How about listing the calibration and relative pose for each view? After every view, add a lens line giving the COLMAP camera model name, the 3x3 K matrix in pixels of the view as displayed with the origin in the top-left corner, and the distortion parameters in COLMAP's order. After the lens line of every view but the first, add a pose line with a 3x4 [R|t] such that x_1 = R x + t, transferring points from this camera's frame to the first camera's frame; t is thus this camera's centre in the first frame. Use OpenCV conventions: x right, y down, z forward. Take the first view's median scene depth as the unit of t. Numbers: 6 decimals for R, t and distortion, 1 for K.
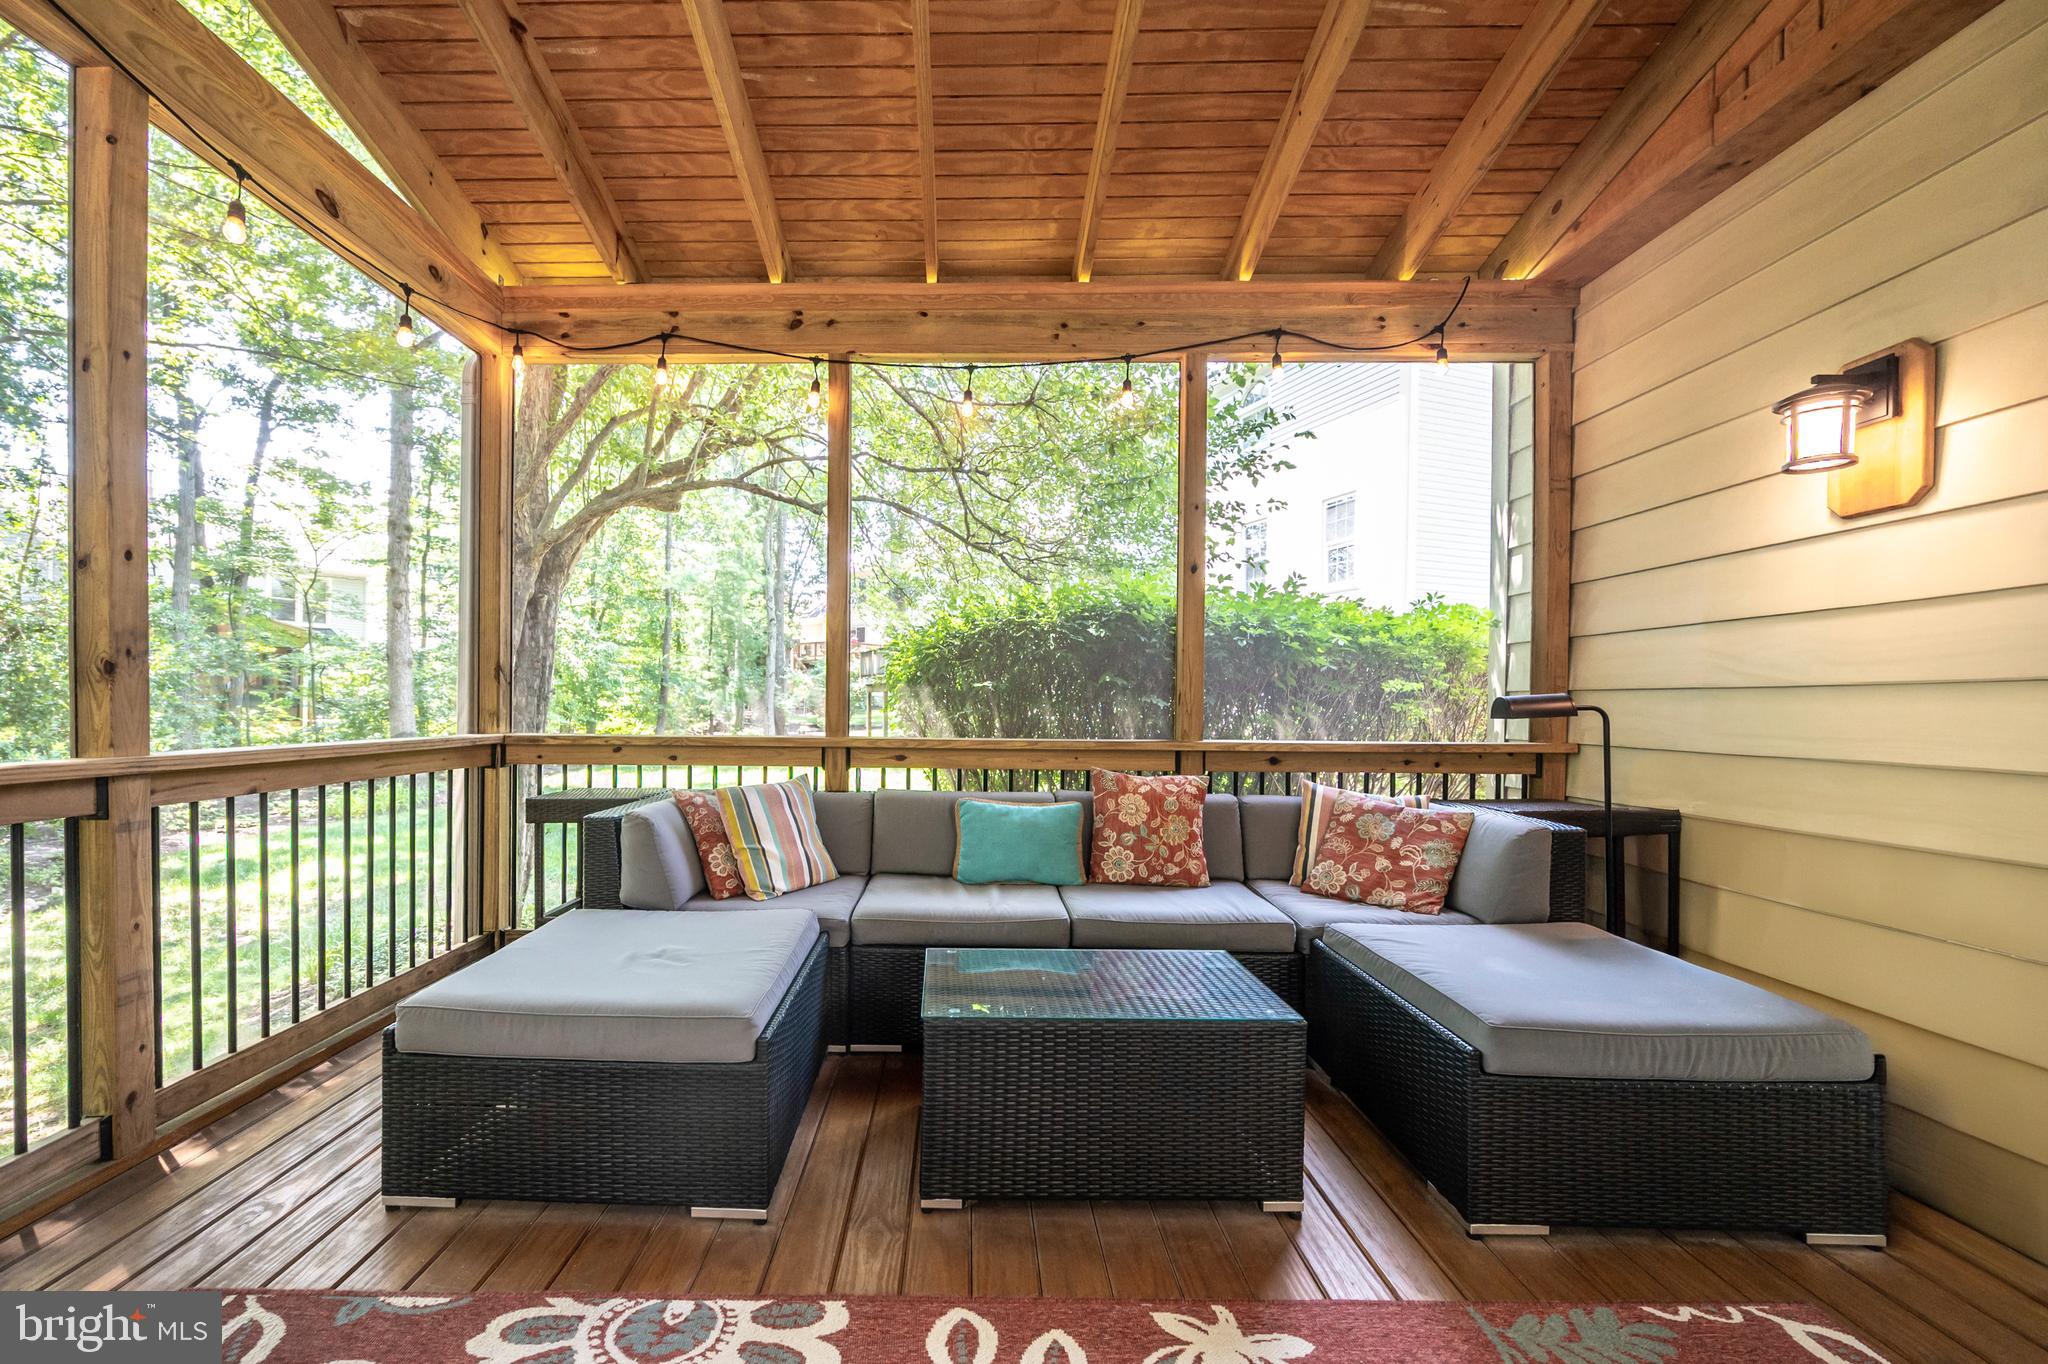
lens RADIAL K [[840.2, 0, 938.3], [0, 840.2, 711.7], [0, 0, 1]] dist [-0.003172, -0.000031]
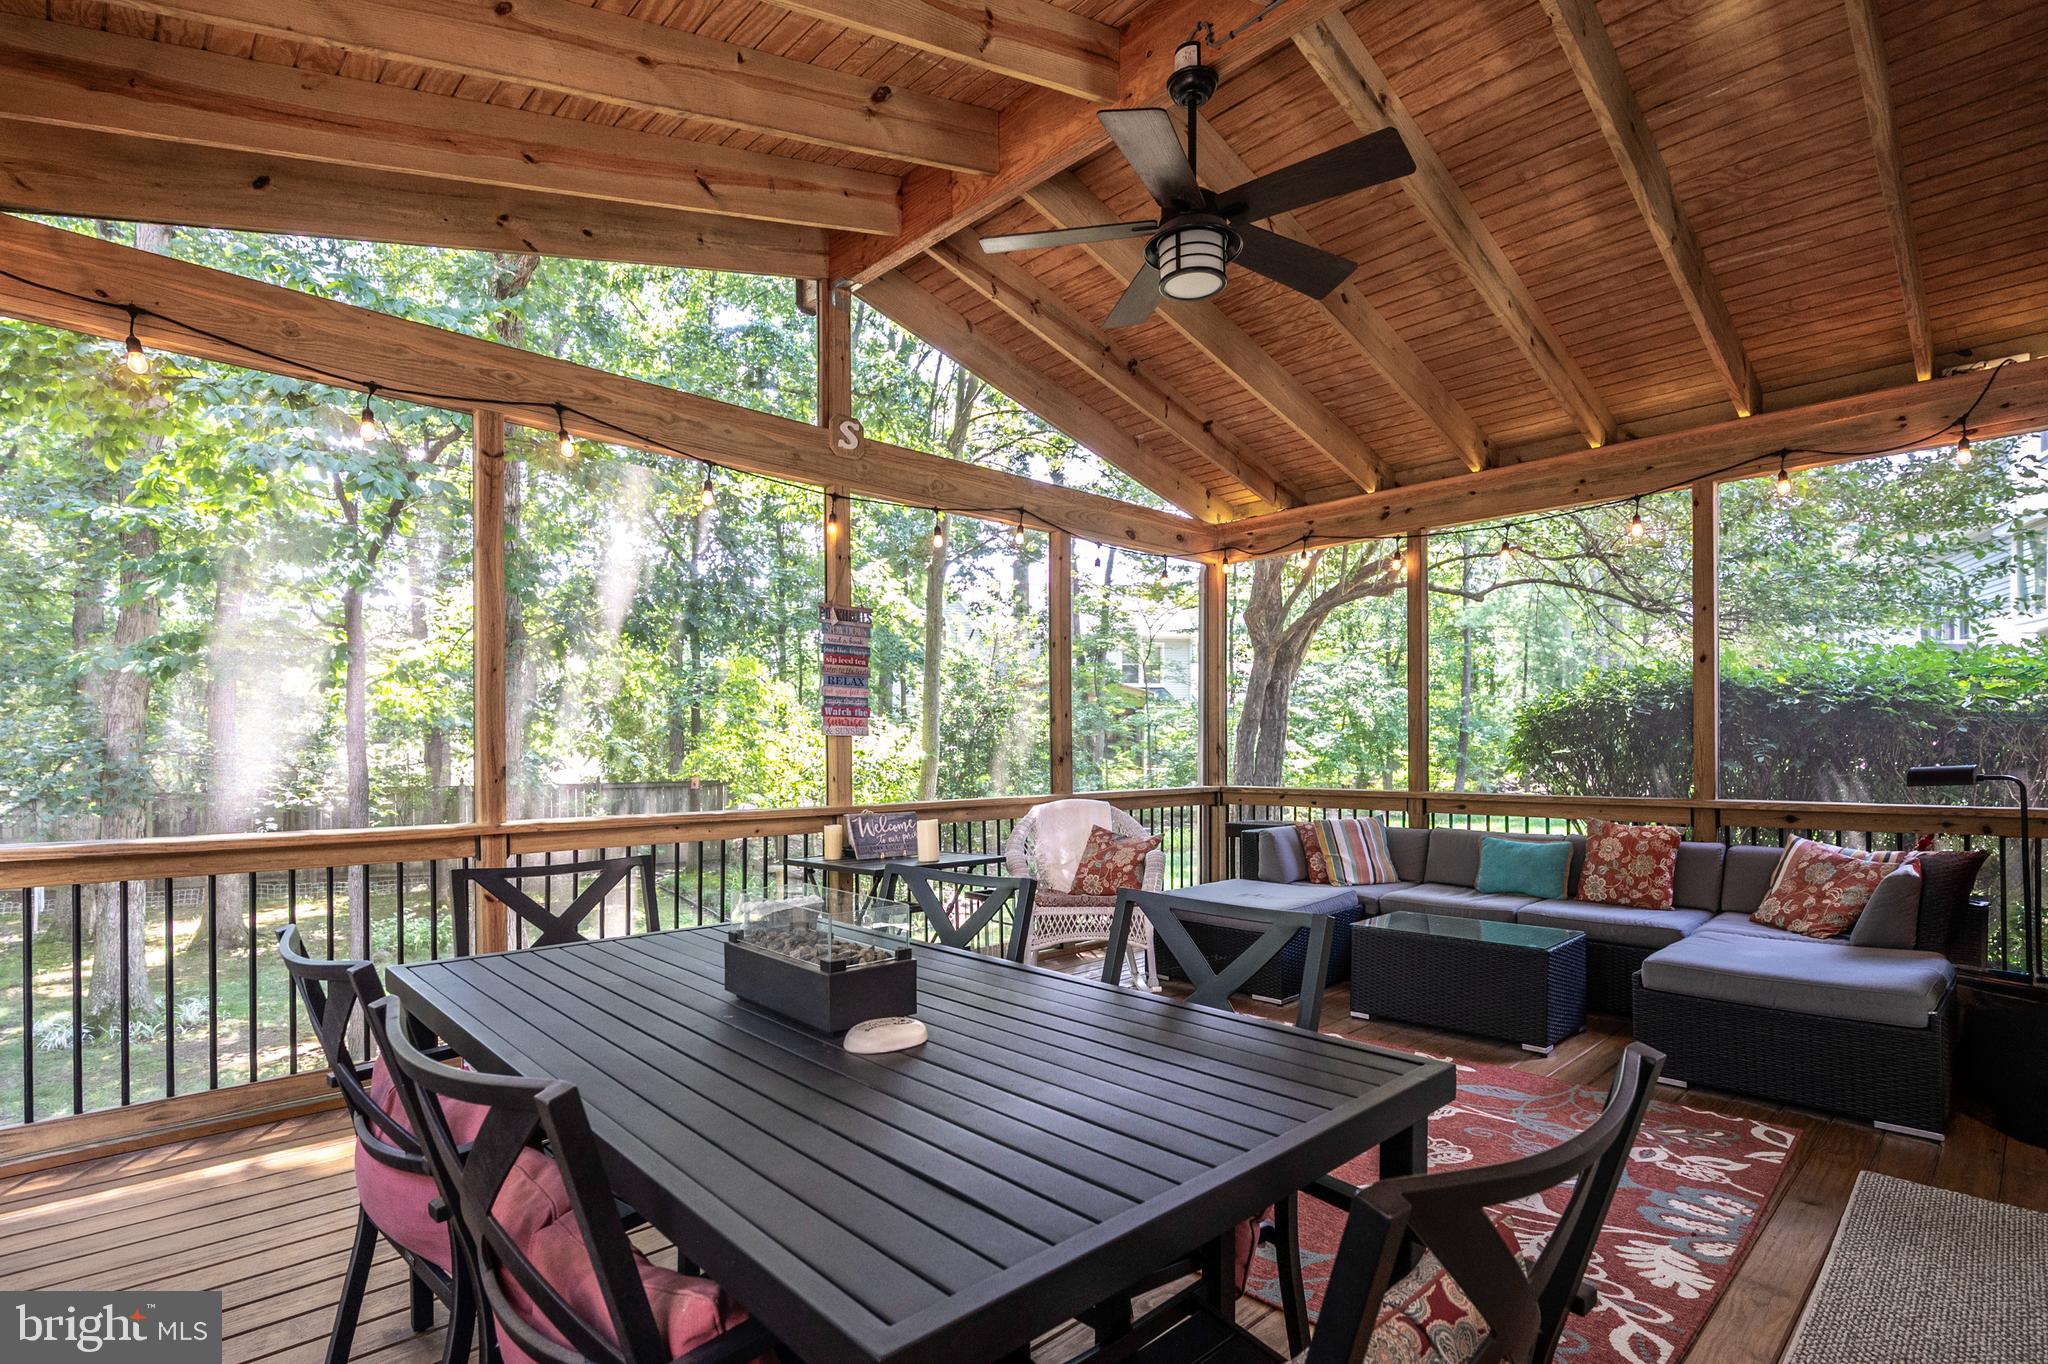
lens RADIAL K [[988.3, 0, 1009.6], [0, 988.3, 751.3], [0, 0, 1]] dist [-0.002055, -0.000278]
pose [[0.705093, -0.010442, -0.709038, 0.617155], [0.006636, 0.999945, -0.008126, -0.031383], [0.709084, 0.001024, 0.705123, -0.735018]]
